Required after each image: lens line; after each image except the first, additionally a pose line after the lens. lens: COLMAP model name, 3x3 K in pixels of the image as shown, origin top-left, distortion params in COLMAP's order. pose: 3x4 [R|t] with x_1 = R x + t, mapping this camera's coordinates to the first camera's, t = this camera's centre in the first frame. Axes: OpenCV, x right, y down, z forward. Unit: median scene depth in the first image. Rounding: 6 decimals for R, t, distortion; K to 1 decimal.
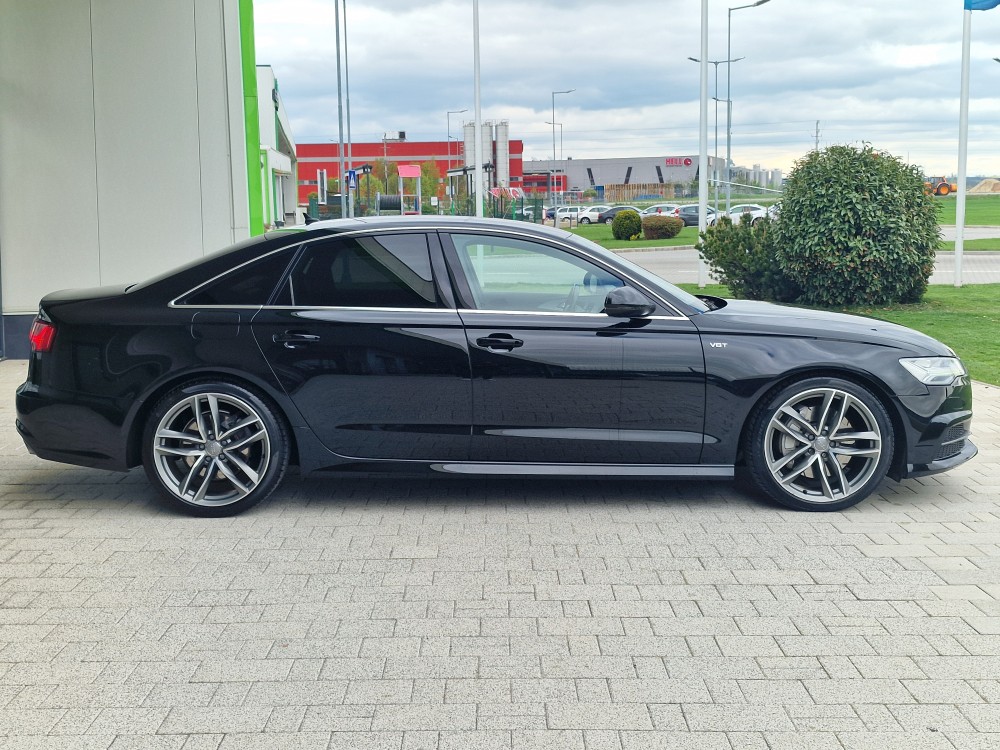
lens RADIAL K [[1277.2, 0, 500.0], [0, 1277.2, 375.0], [0, 0, 1]] dist [0.076645, 0.008535]
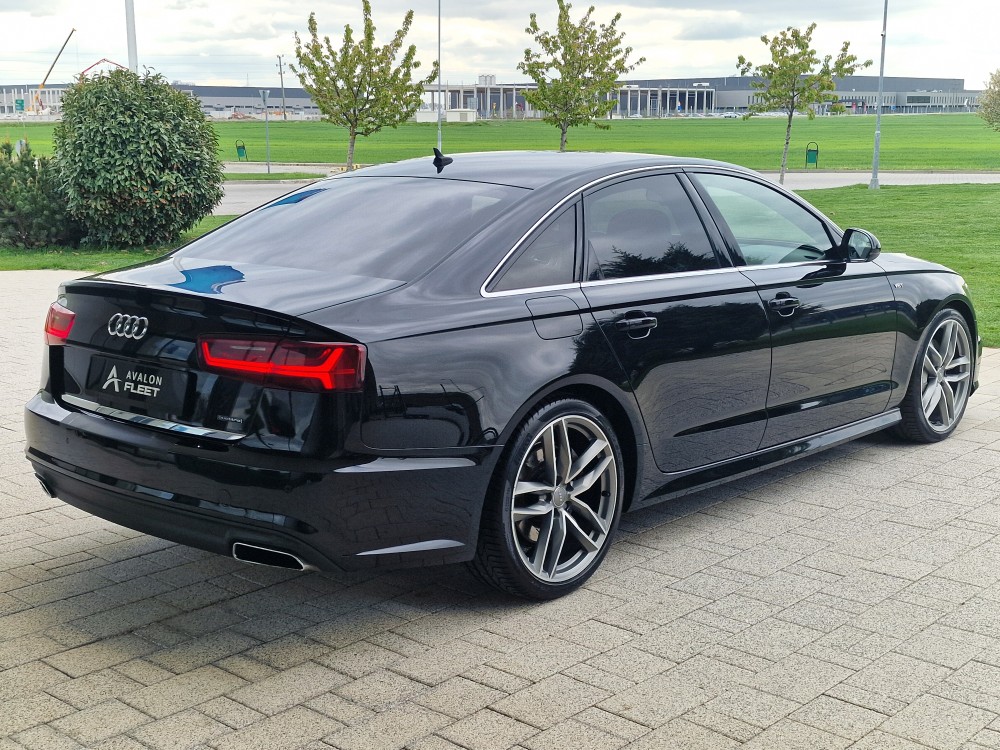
lens RADIAL K [[1277.2, 0, 500.0], [0, 1277.2, 375.0], [0, 0, 1]] dist [0.076645, 0.008535]
pose [[0.681191, -0.128901, 0.720668, -0.245525], [0.090818, 0.991653, 0.091527, -0.024260], [-0.726451, 0.003103, 0.687212, 0.188186]]
